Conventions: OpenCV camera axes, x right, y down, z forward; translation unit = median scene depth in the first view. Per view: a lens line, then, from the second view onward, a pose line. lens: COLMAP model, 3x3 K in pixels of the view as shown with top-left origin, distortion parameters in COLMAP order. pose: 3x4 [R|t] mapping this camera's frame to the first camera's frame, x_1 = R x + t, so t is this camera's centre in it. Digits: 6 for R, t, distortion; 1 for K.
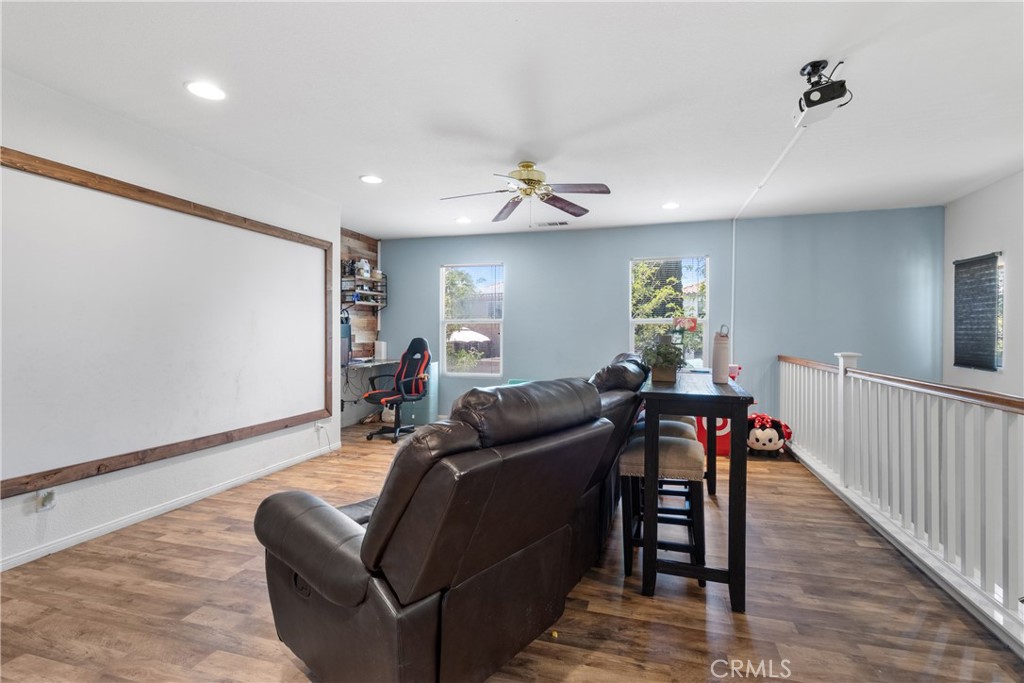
lens RADIAL K [[478.3, 0, 510.0], [0, 478.3, 338.4], [0, 0, 1]] dist [0.000621, 0.000446]
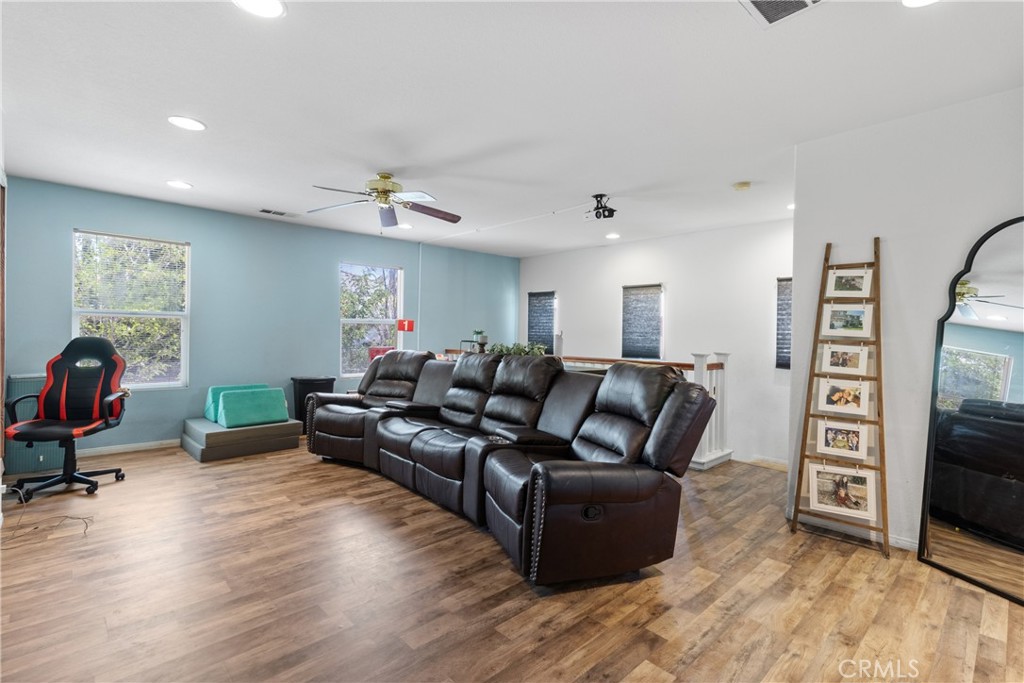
lens RADIAL K [[478.3, 0, 517.7], [0, 478.3, 336.2], [0, 0, 1]] dist [0.000621, 0.000446]
pose [[0.501628, -0.002190, 0.865081, -1.024715], [-0.000946, 0.999995, 0.003080, -0.009176], [-0.865083, -0.002363, 0.501623, 0.277330]]
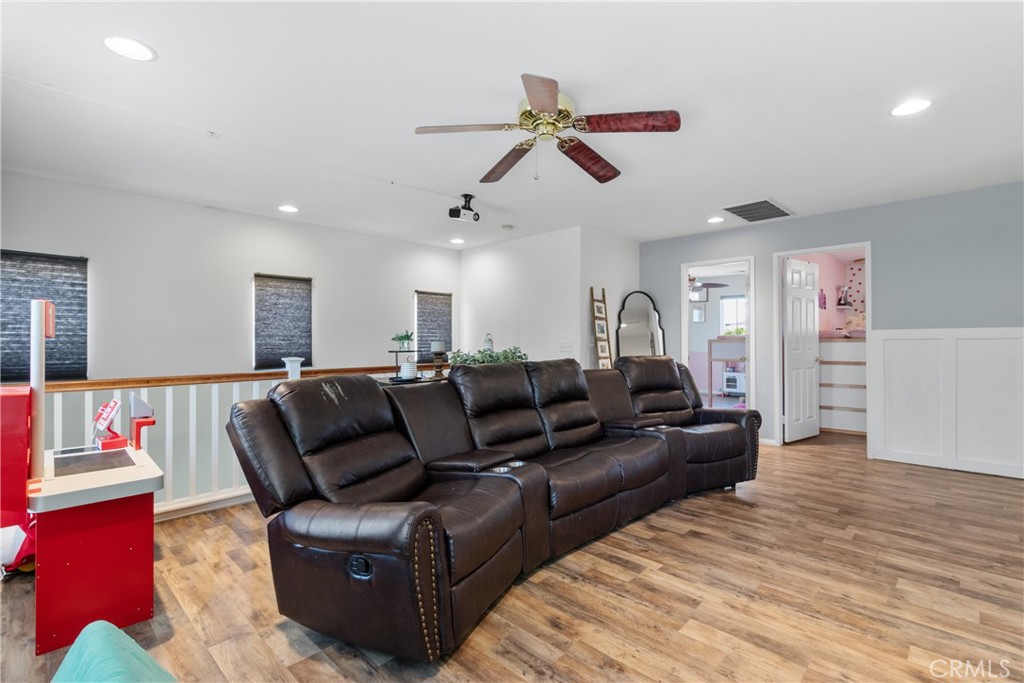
lens RADIAL K [[478.3, 0, 511.8], [0, 478.3, 342.3], [0, 0, 1]] dist [0.000621, 0.000446]
pose [[-0.889984, -0.005303, 0.455961, -0.316767], [0.004487, 0.999782, 0.020386, -0.028781], [-0.455970, 0.020190, -0.889766, 2.248891]]
